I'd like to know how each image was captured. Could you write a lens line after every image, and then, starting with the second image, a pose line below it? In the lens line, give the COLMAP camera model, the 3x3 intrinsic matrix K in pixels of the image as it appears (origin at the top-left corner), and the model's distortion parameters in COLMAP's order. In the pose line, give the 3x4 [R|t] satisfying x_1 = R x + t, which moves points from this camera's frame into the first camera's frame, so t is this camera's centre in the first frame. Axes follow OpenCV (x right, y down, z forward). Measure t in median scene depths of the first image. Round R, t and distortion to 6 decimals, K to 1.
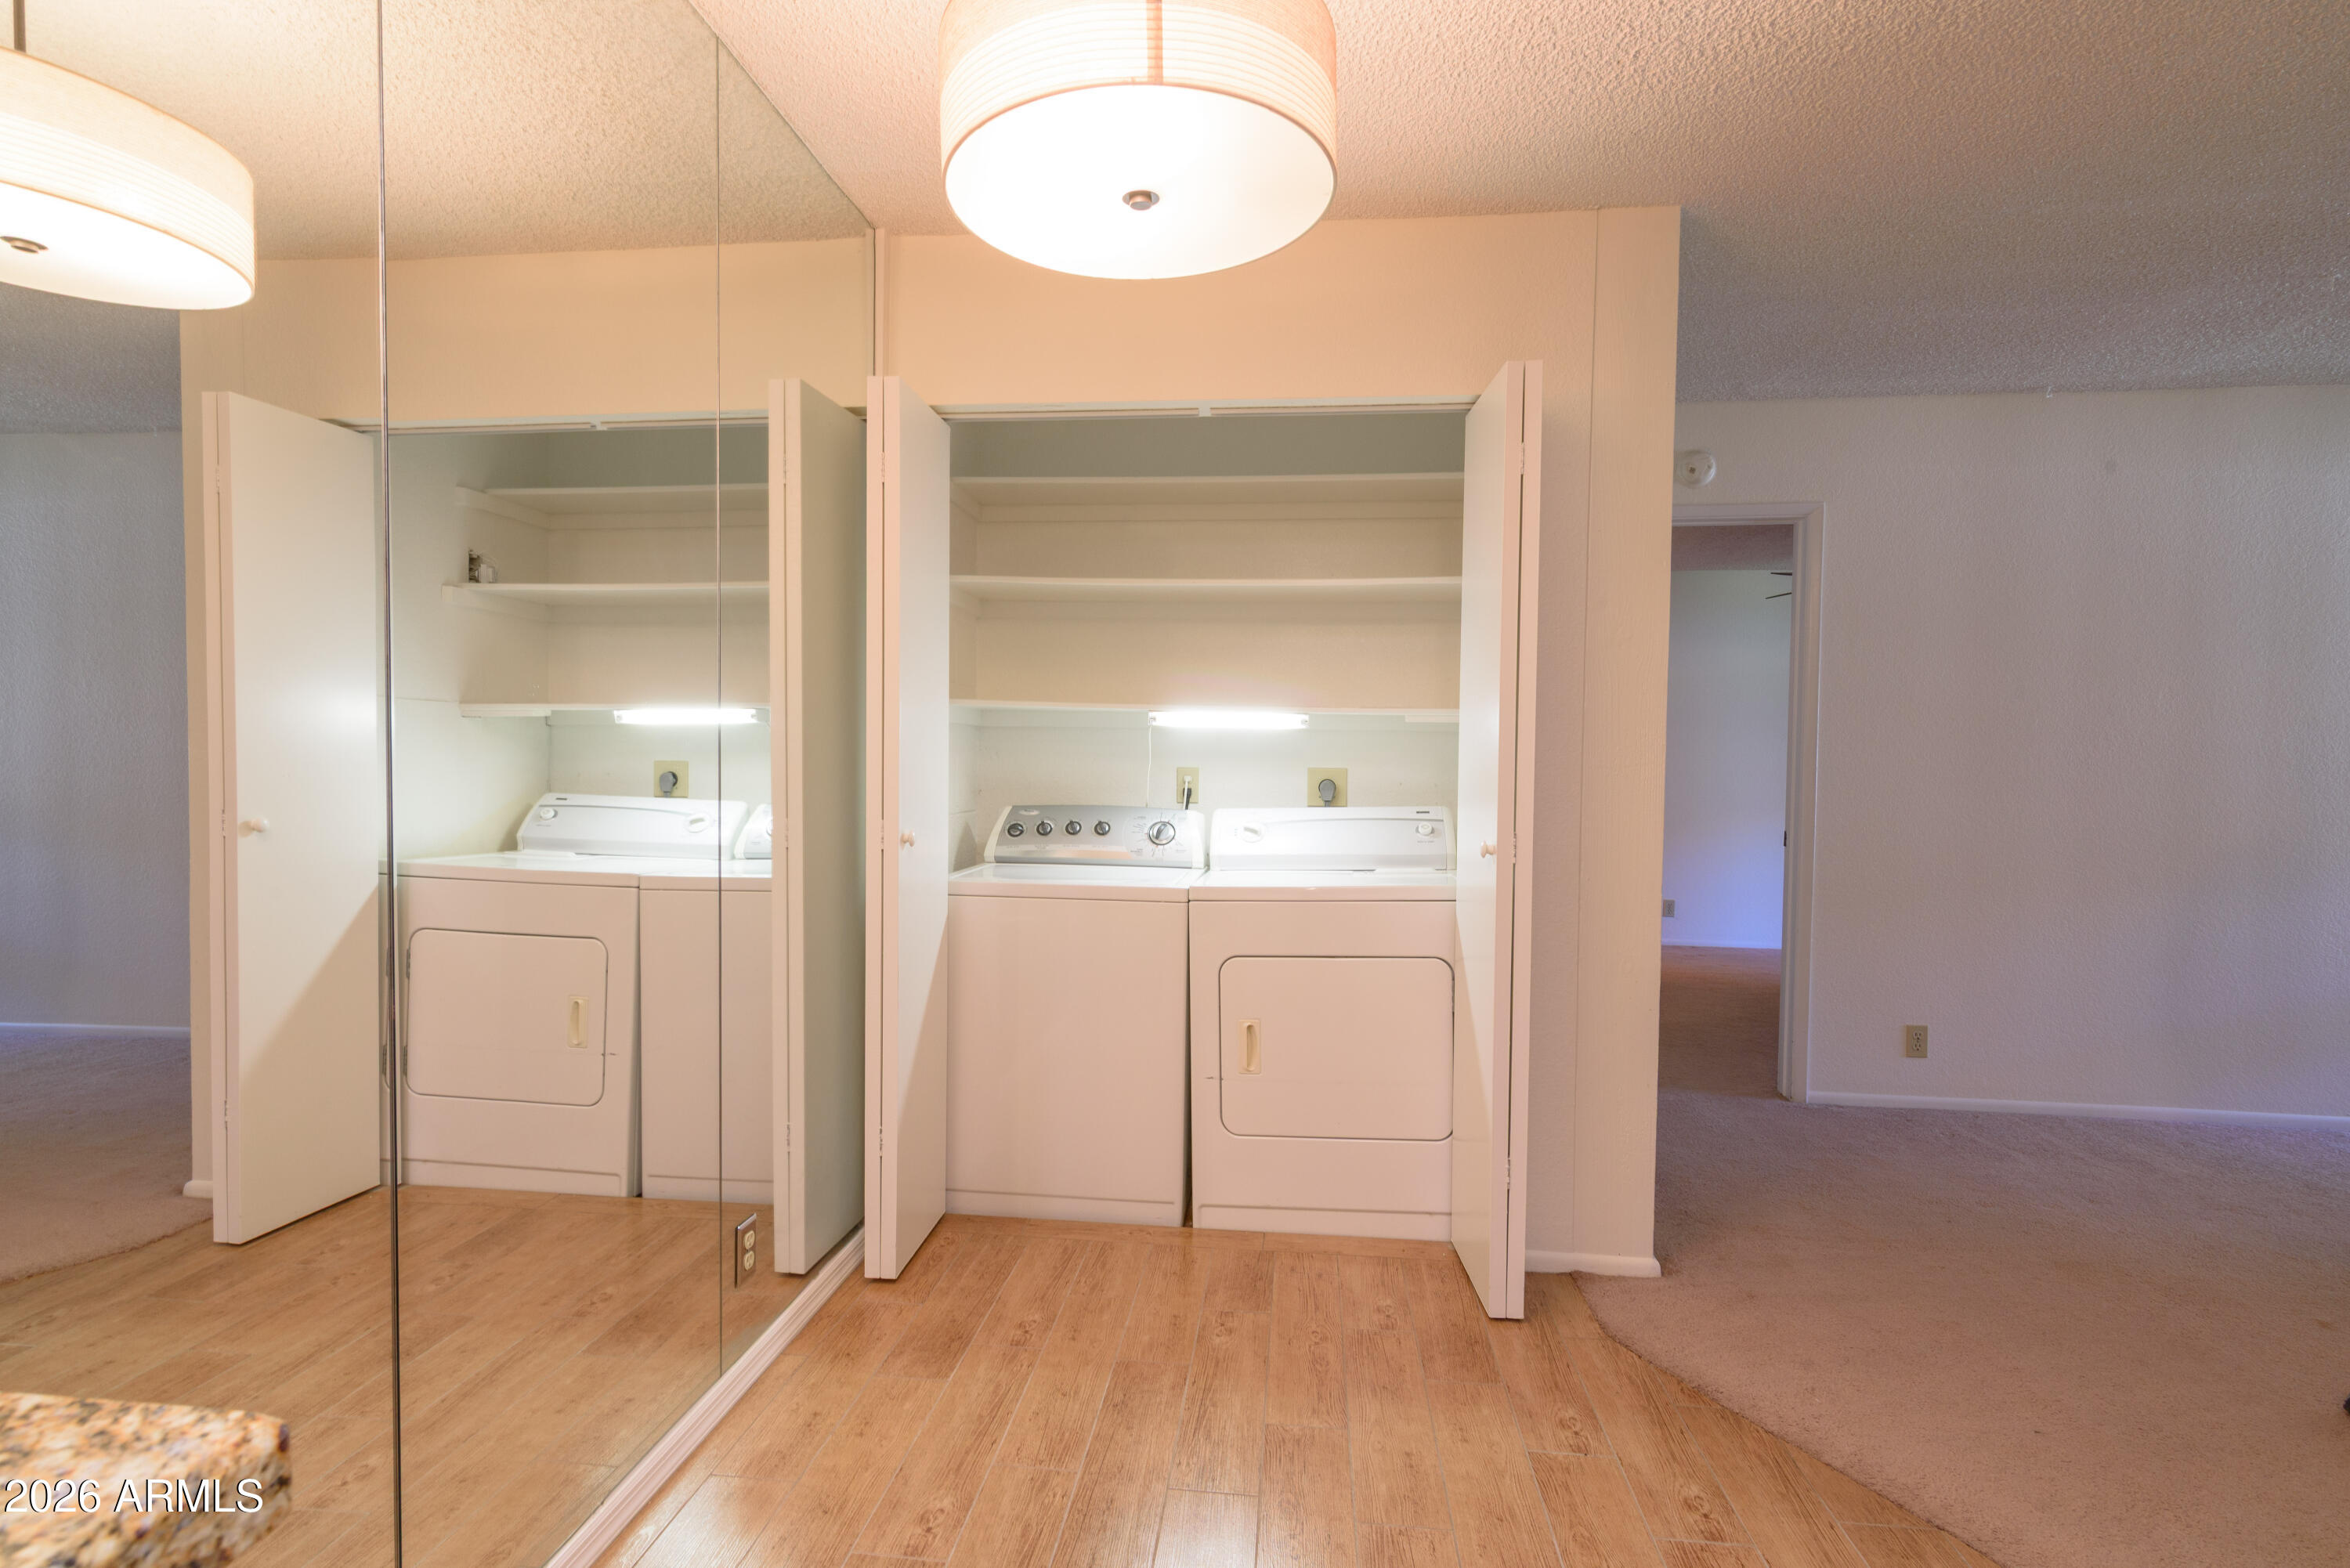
lens RADIAL K [[1123.7, 0, 1179.1], [0, 1123.7, 793.5], [0, 0, 1]] dist [0.004290, -0.000436]
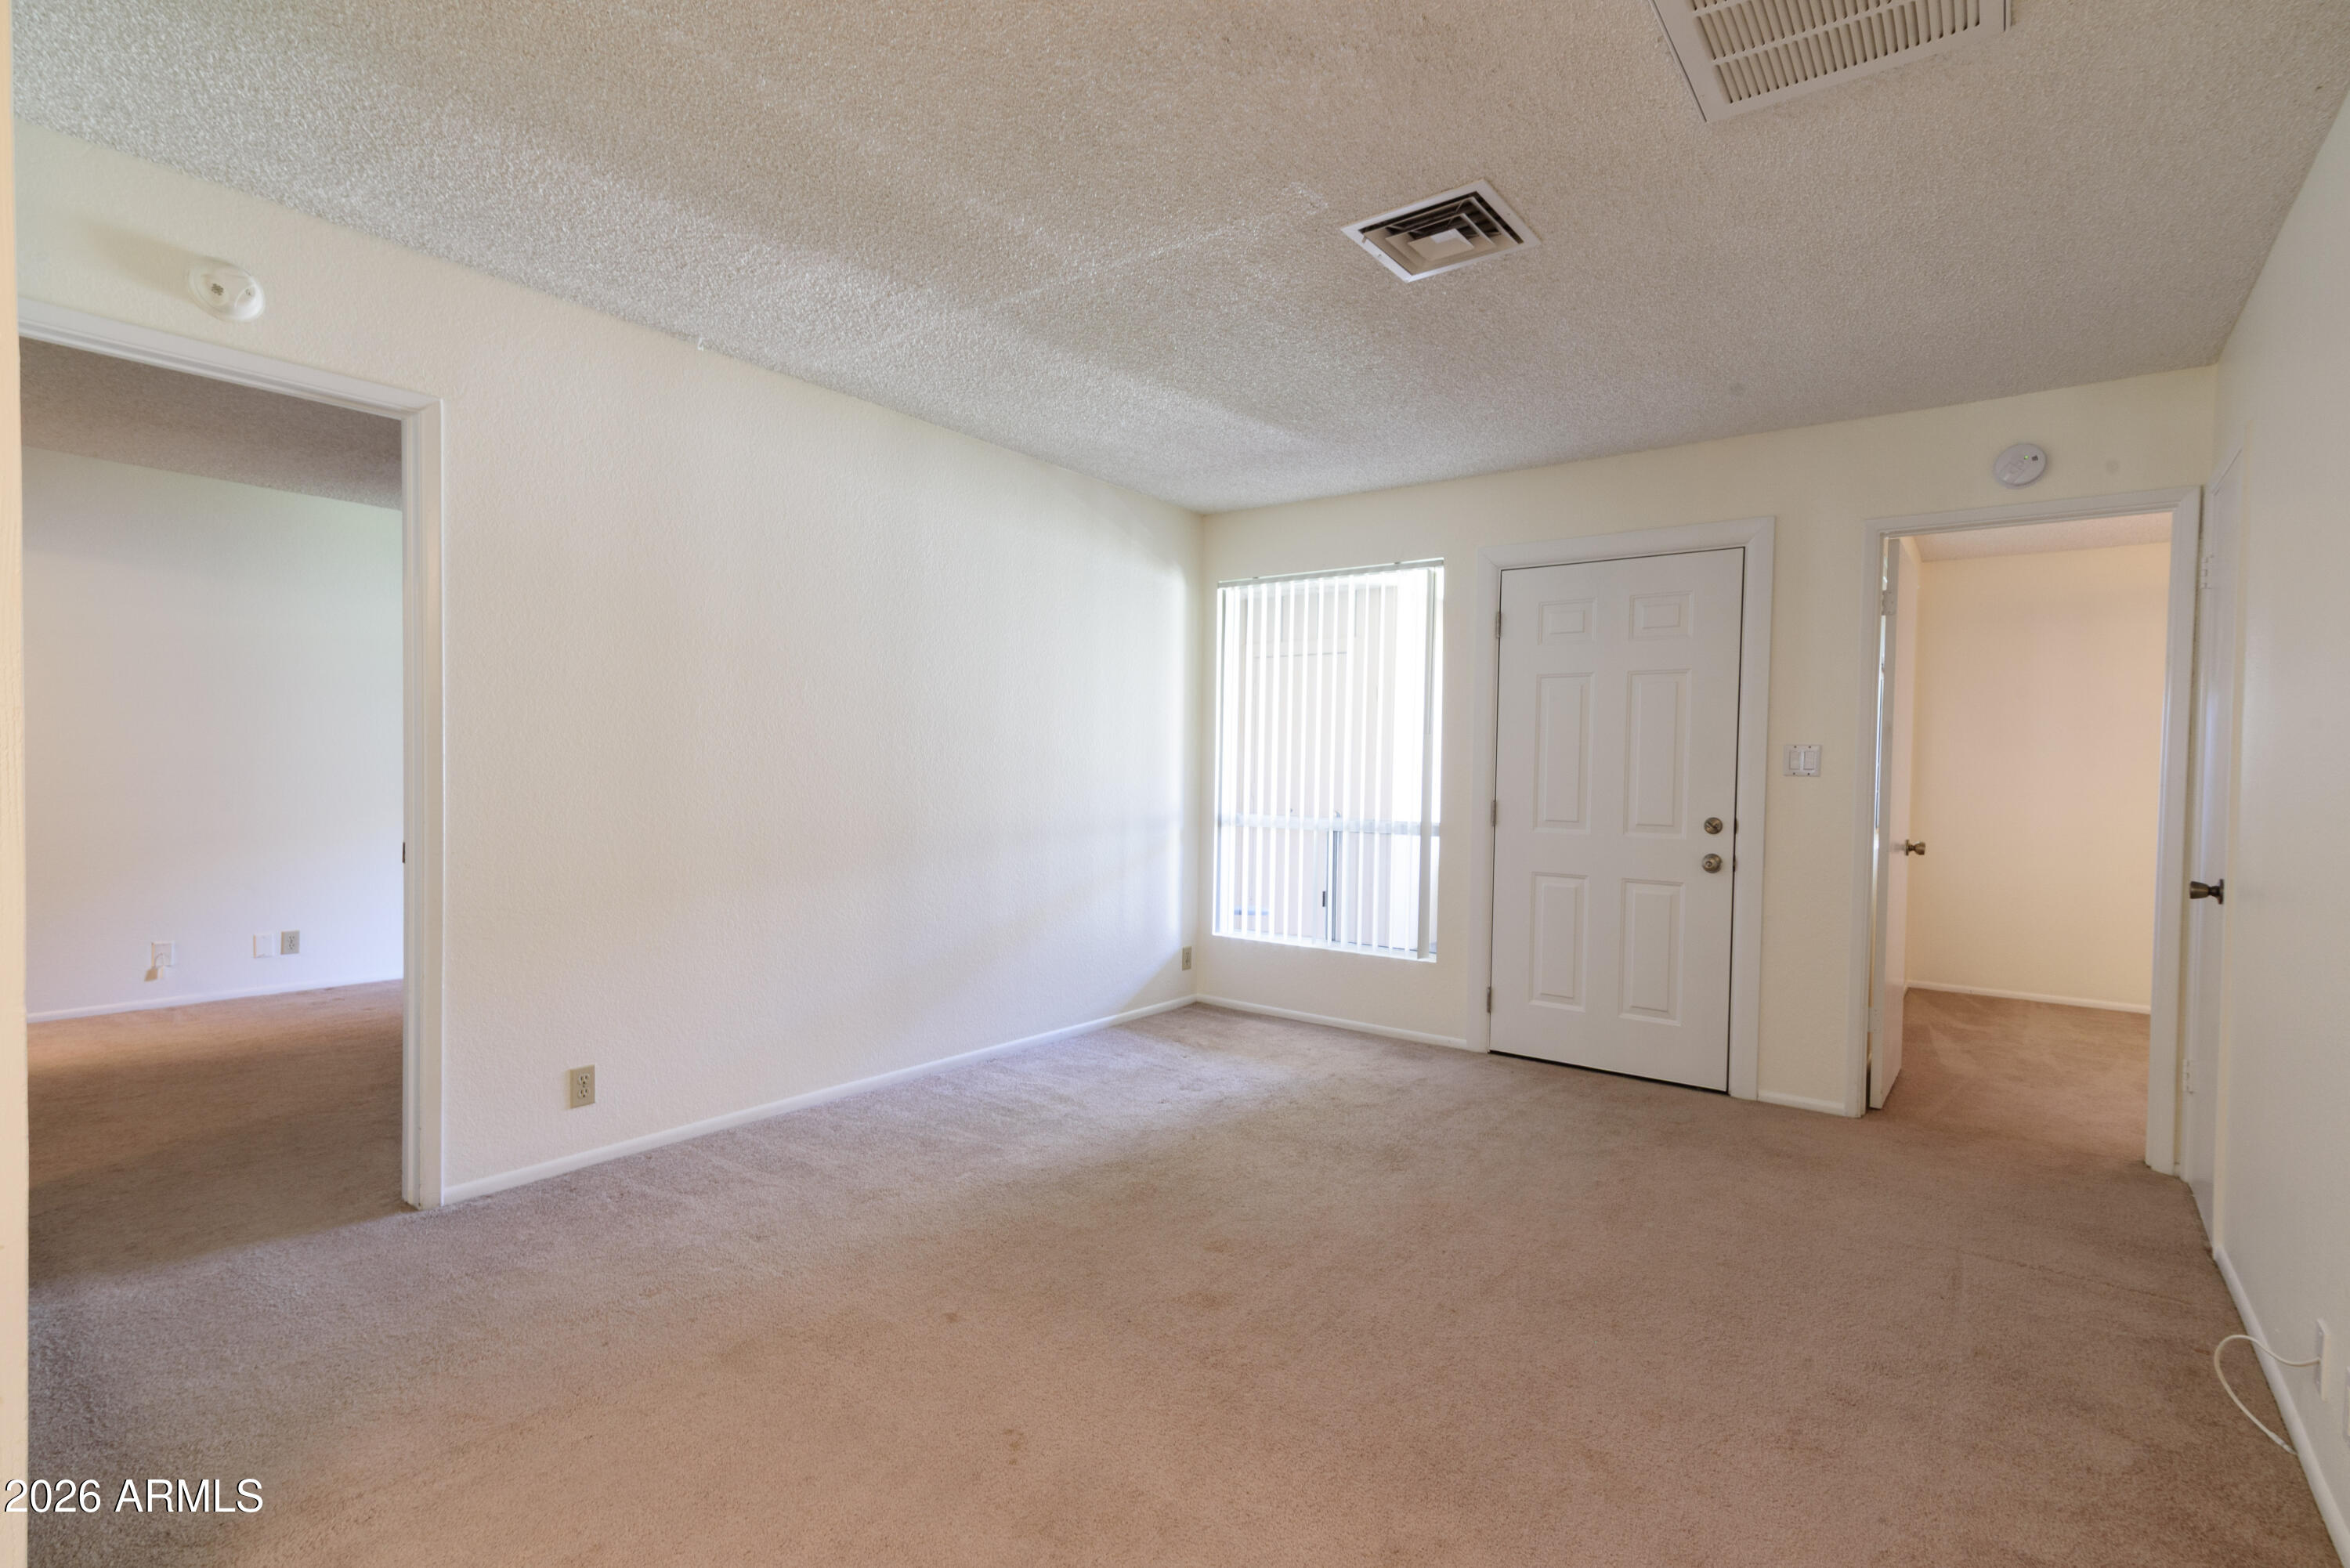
lens RADIAL K [[1123.7, 0, 1179.1], [0, 1123.7, 793.5], [0, 0, 1]] dist [0.004290, -0.000436]
pose [[0.508133, -0.025381, 0.860905, 0.174868], [0.017089, 0.999666, 0.019385, -0.003991], [-0.861109, 0.004862, 0.508397, 0.204520]]
